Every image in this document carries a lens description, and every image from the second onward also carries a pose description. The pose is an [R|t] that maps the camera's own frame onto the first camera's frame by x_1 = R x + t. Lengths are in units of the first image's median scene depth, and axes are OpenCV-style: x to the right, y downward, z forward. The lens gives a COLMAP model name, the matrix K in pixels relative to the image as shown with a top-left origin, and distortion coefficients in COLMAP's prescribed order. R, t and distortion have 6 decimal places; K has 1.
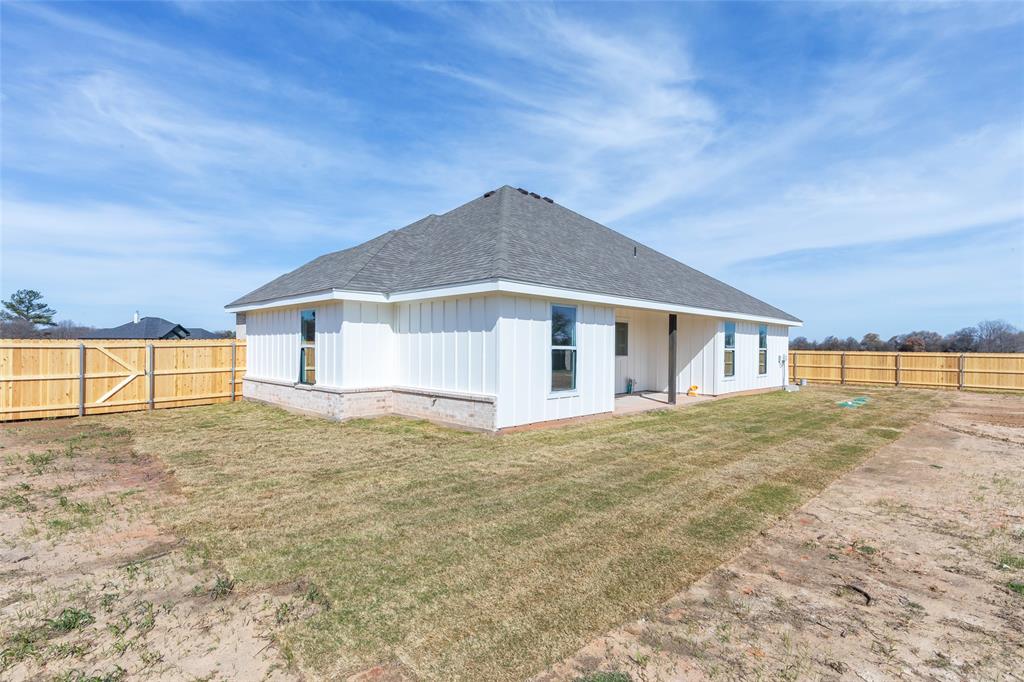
lens RADIAL K [[498.2, 0, 512.7], [0, 498.2, 342.1], [0, 0, 1]] dist [-0.001790, 0.000403]
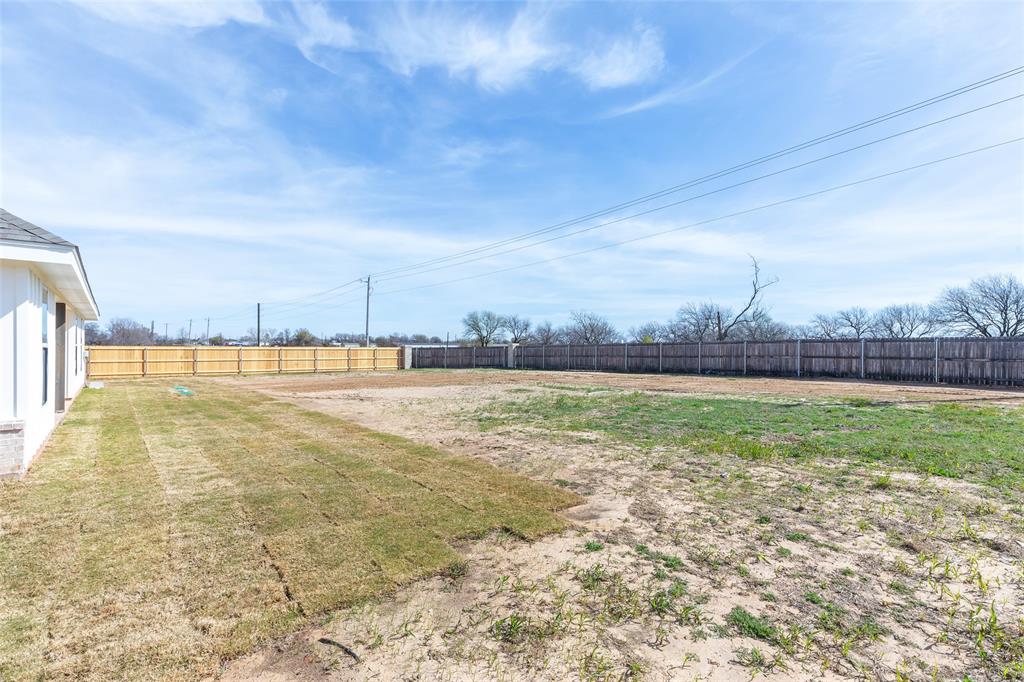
lens RADIAL K [[466.0, 0, 512.6], [0, 466.0, 344.5], [0, 0, 1]] dist [0.017088, -0.002164]
pose [[0.061540, -0.003940, 0.998097, -0.279122], [-0.014502, 0.999883, 0.004841, -0.001332], [-0.997999, -0.014772, 0.061476, 0.144073]]
